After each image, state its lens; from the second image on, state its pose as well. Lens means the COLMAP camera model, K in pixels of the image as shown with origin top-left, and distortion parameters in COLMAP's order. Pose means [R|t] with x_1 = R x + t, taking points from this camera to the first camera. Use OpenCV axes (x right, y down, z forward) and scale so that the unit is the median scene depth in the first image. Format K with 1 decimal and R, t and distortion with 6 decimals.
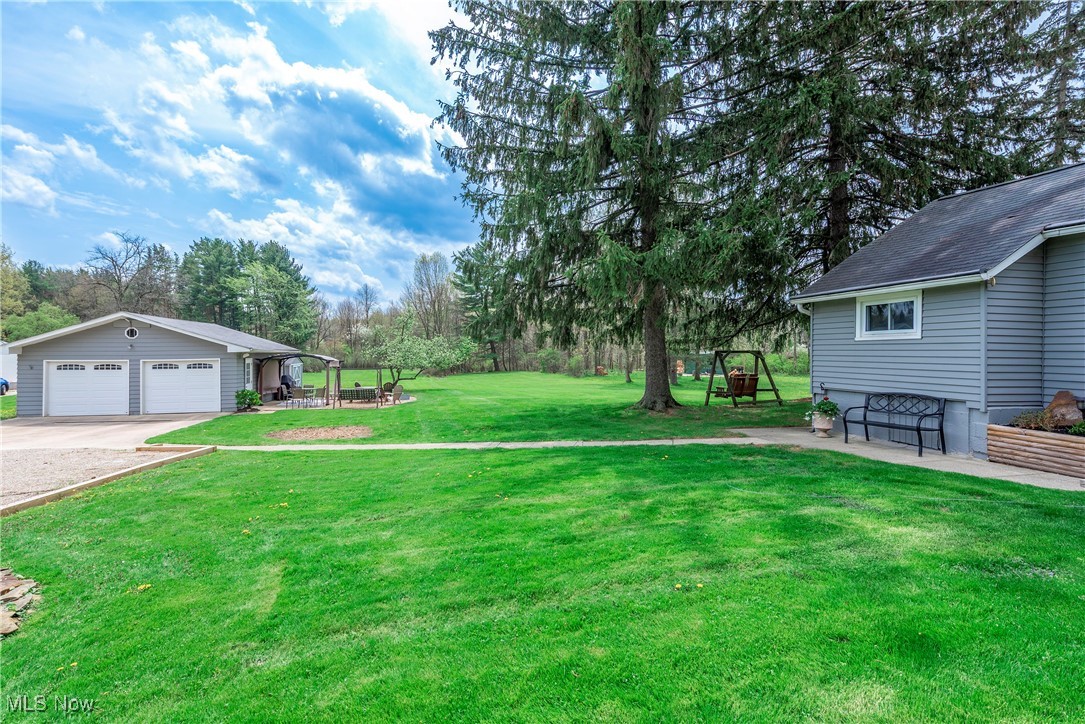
lens RADIAL K [[523.1, 0, 541.4], [0, 523.1, 356.0], [0, 0, 1]] dist [-0.001422, -0.000294]
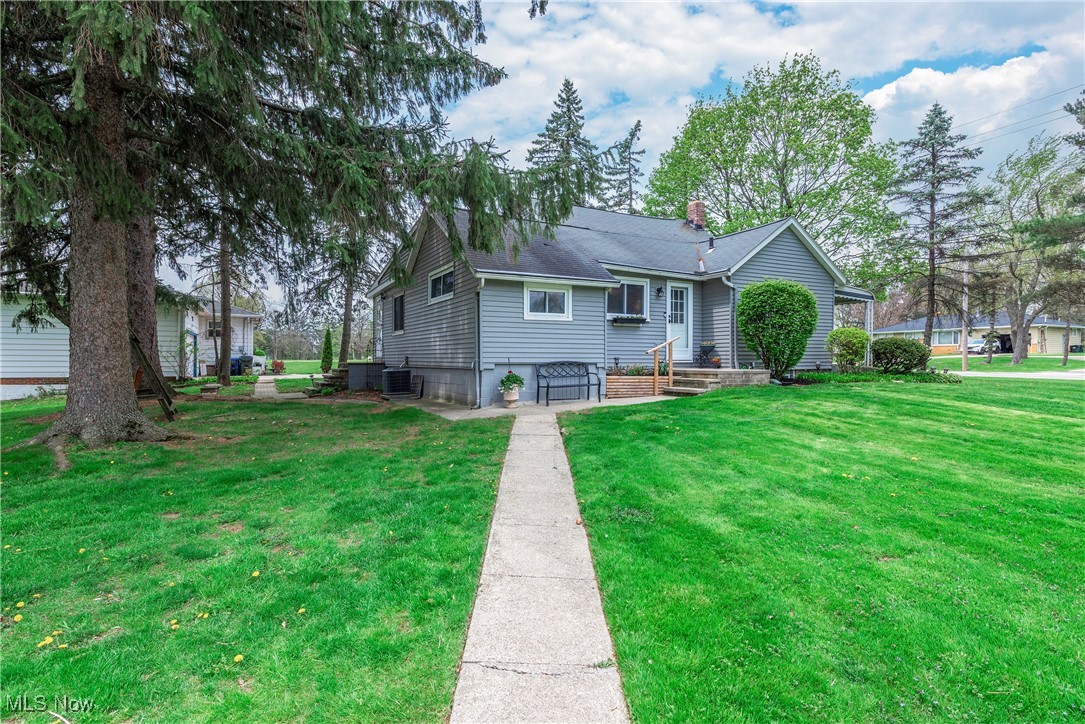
lens RADIAL K [[587.3, 0, 542.9], [0, 587.3, 361.2], [0, 0, 1]] dist [0.000521, 0.000065]
pose [[-0.290651, -0.011028, 0.956766, -0.645289], [0.007952, 0.999871, 0.013940, 0.044612], [-0.956796, 0.011660, -0.290526, 1.337236]]
